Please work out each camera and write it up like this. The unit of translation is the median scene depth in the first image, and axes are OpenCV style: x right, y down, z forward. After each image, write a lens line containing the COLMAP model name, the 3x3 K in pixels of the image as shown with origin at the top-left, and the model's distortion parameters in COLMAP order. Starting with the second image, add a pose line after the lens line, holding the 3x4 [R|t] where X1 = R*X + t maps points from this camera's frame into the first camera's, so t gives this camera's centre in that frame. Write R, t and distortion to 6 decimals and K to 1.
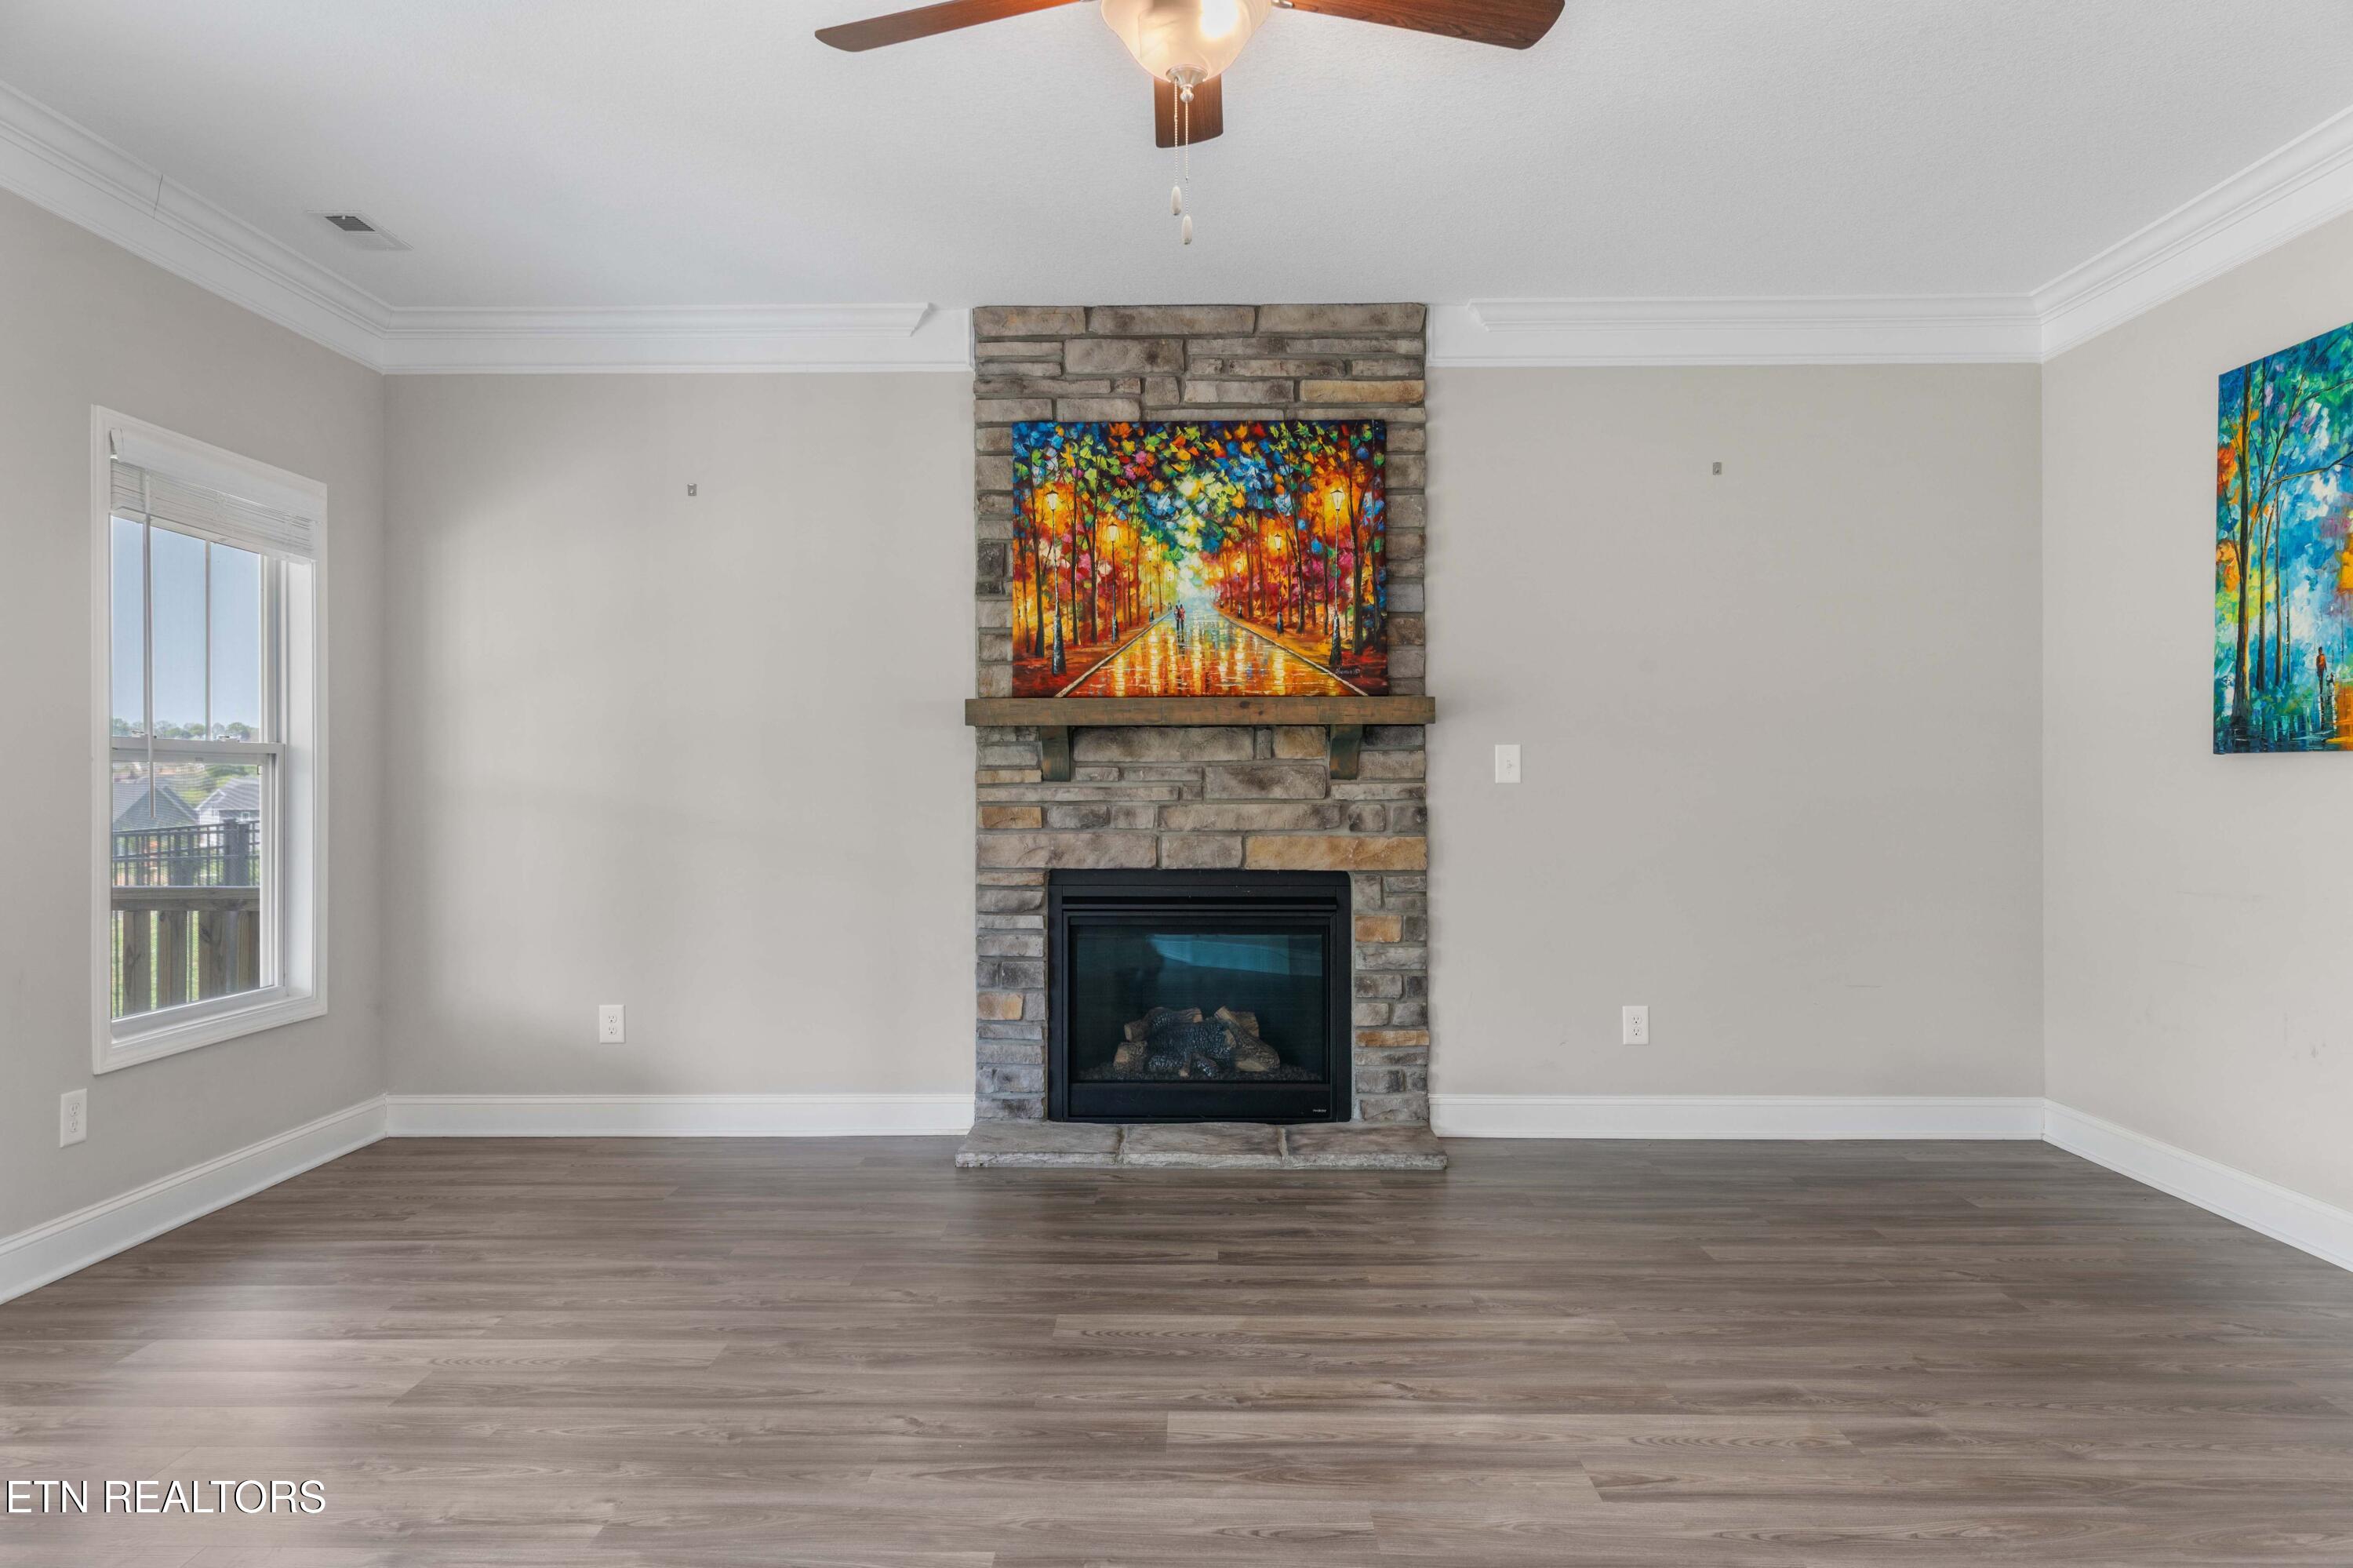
lens RADIAL K [[1535.1, 0, 1169.9], [0, 1535.1, 783.0], [0, 0, 1]] dist [0.005637, -0.000646]
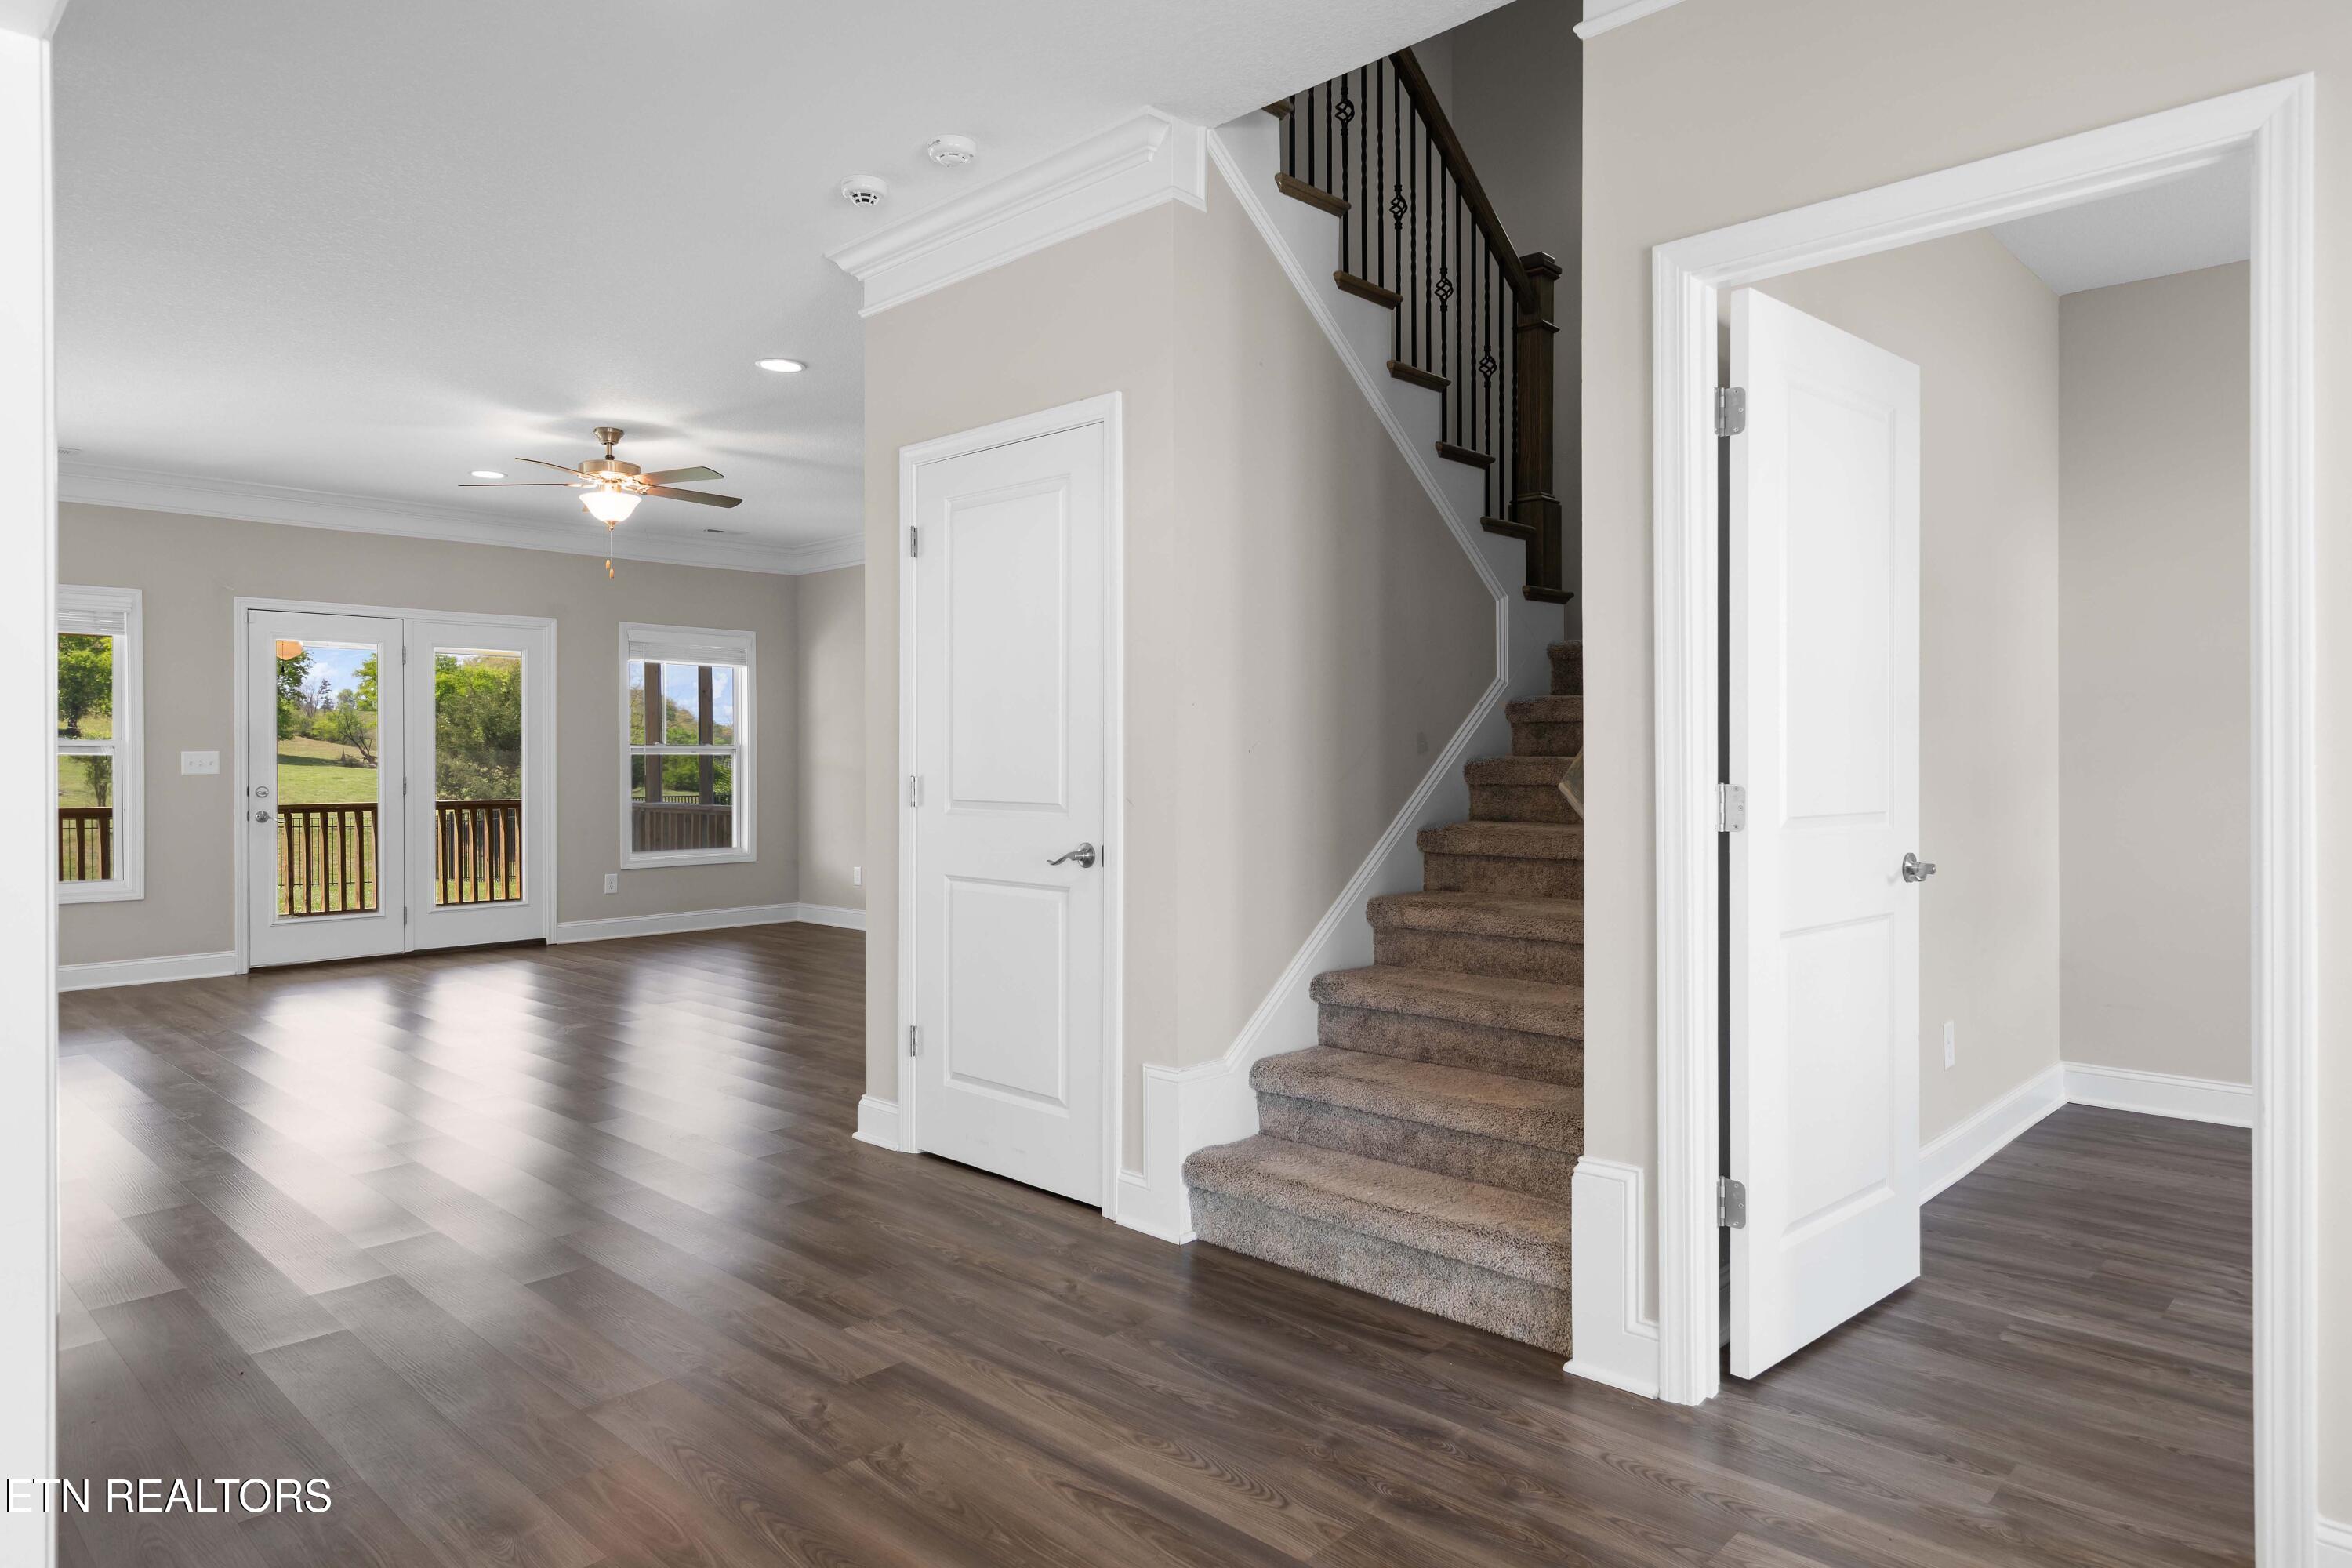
lens RADIAL K [[1408.0, 0, 1178.7], [0, 1408.0, 759.7], [0, 0, 1]] dist [-0.005667, -0.000147]
pose [[0.739041, -0.001089, -0.673659, 1.282811], [0.002449, 0.999996, 0.001070, -0.002983], [0.673656, -0.002441, 0.739041, -0.127115]]
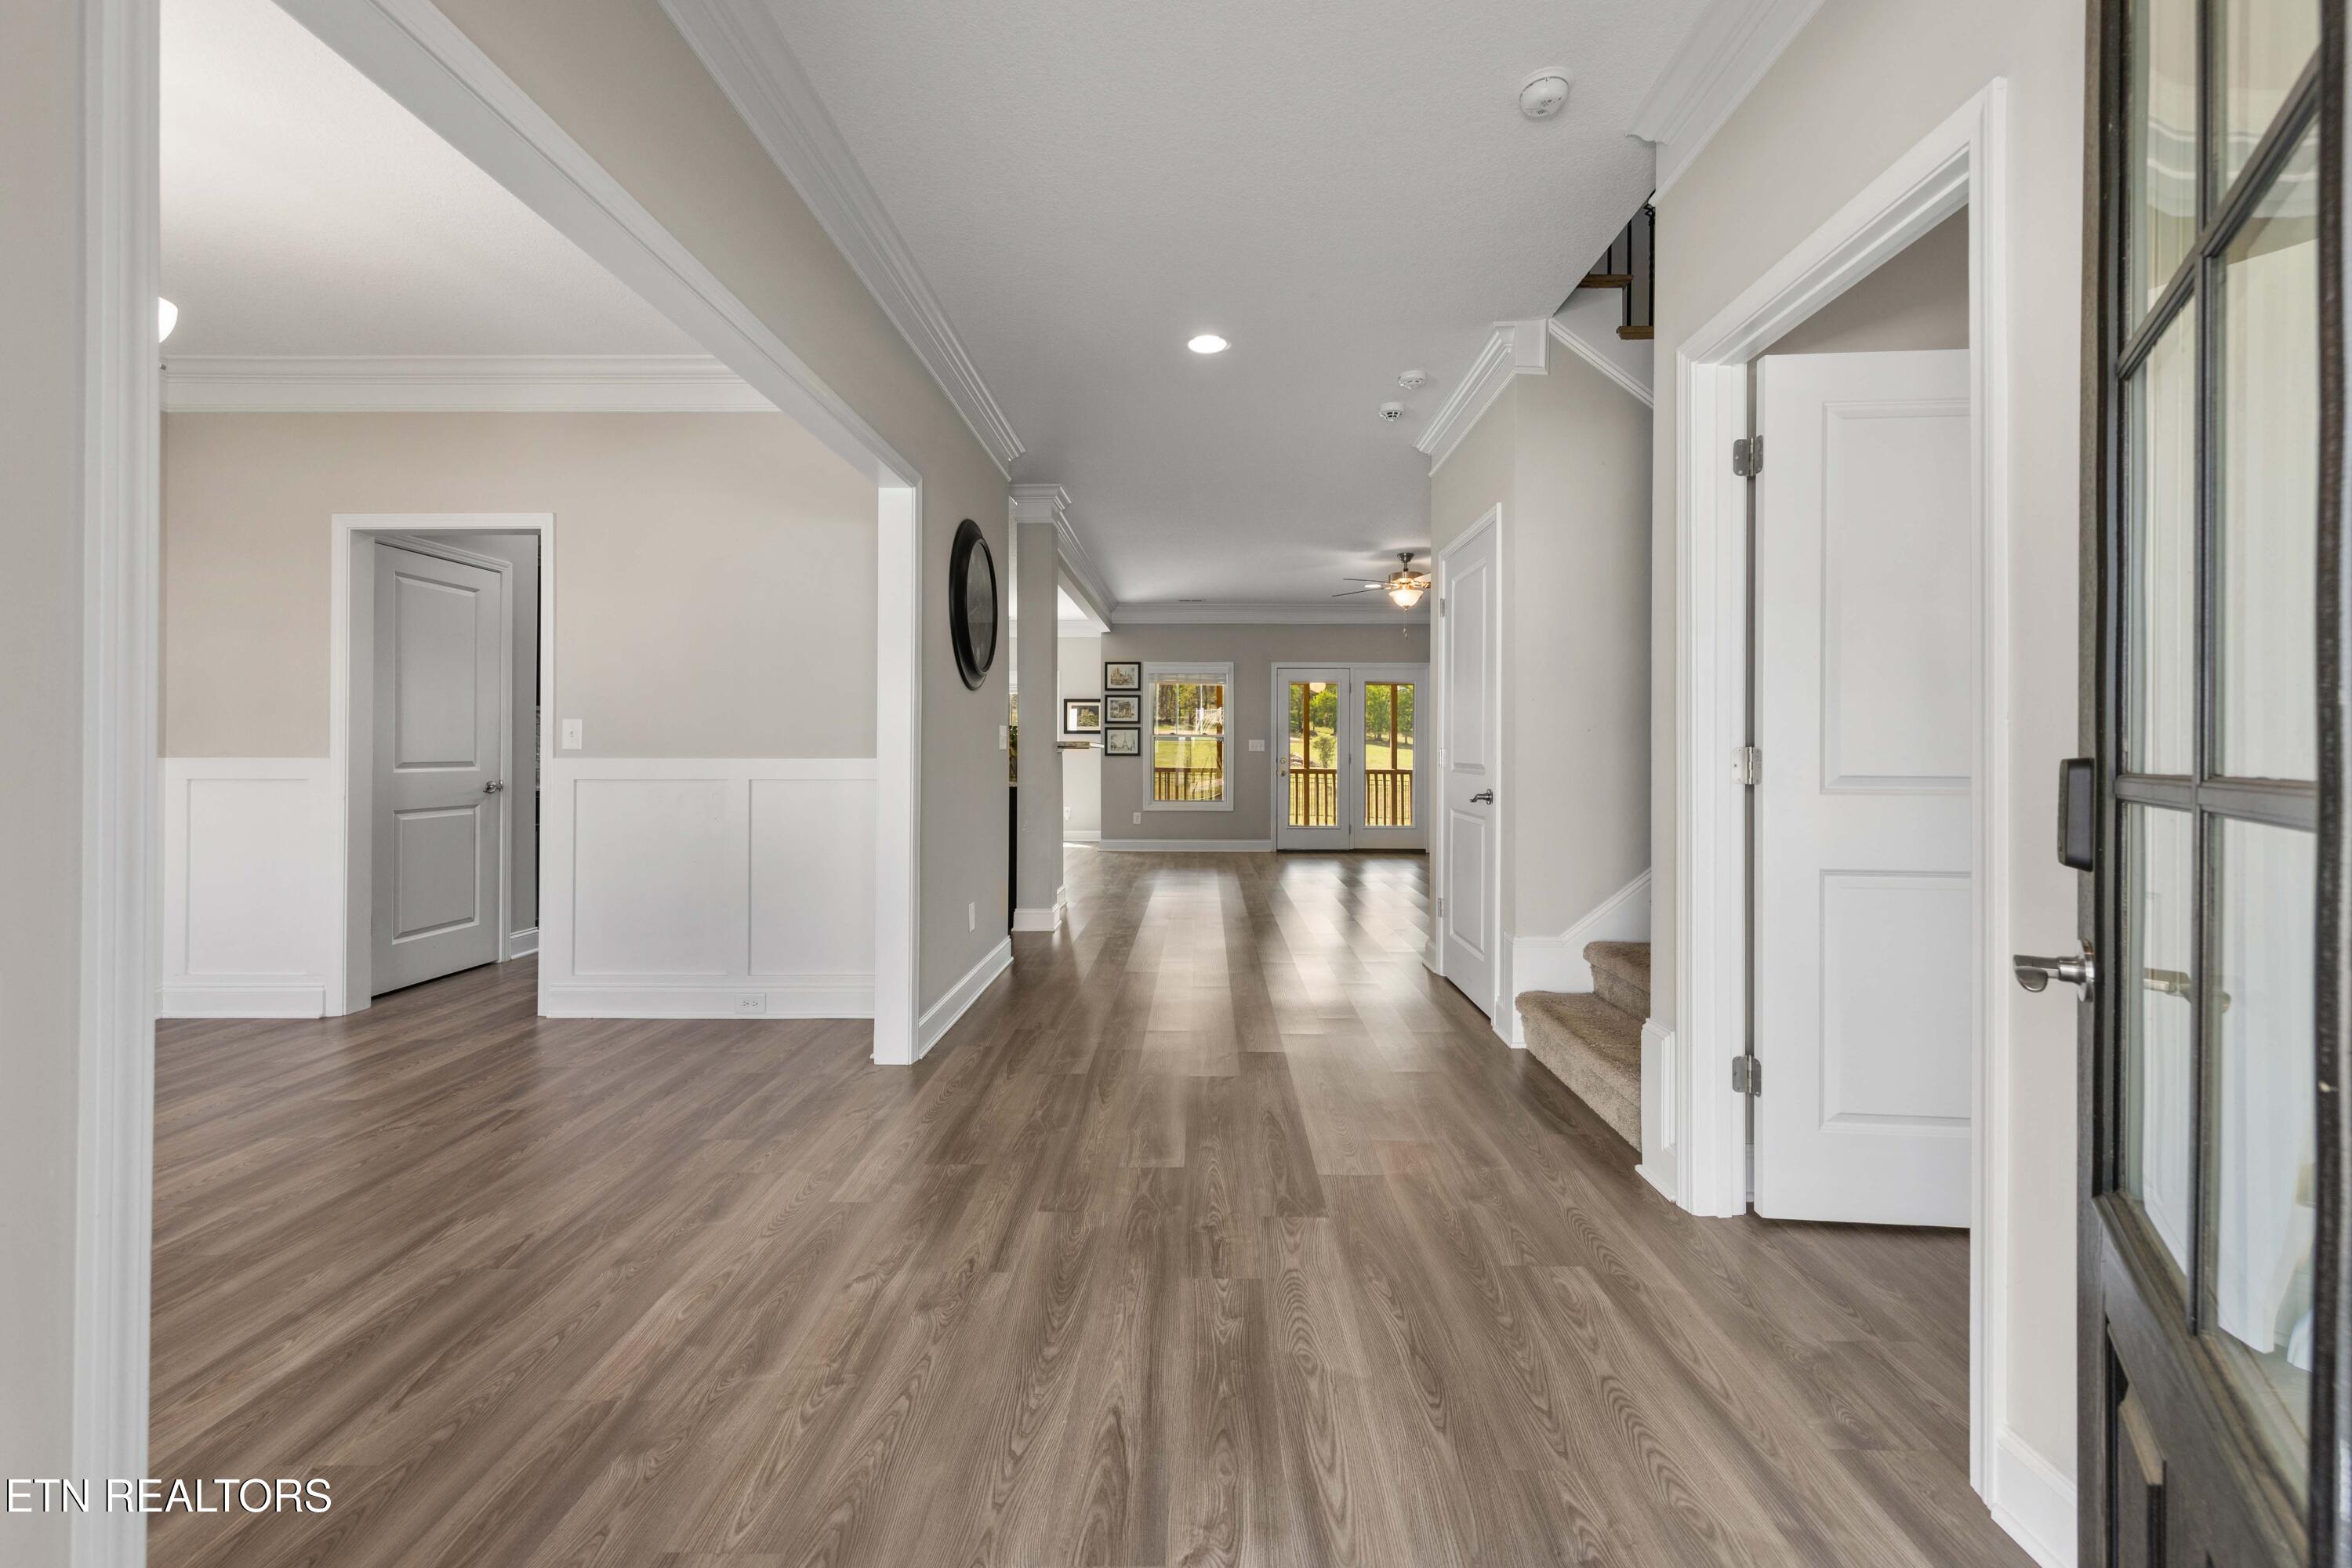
lens RADIAL K [[930.9, 0, 1185.2], [0, 930.9, 749.3], [0, 0, 1]] dist [-0.039310, 0.000011]
pose [[-0.001864, -0.000869, -0.999998, 1.515727], [-0.003539, 0.999993, -0.000862, 0.009860], [0.999992, 0.003538, -0.001867, 0.130759]]
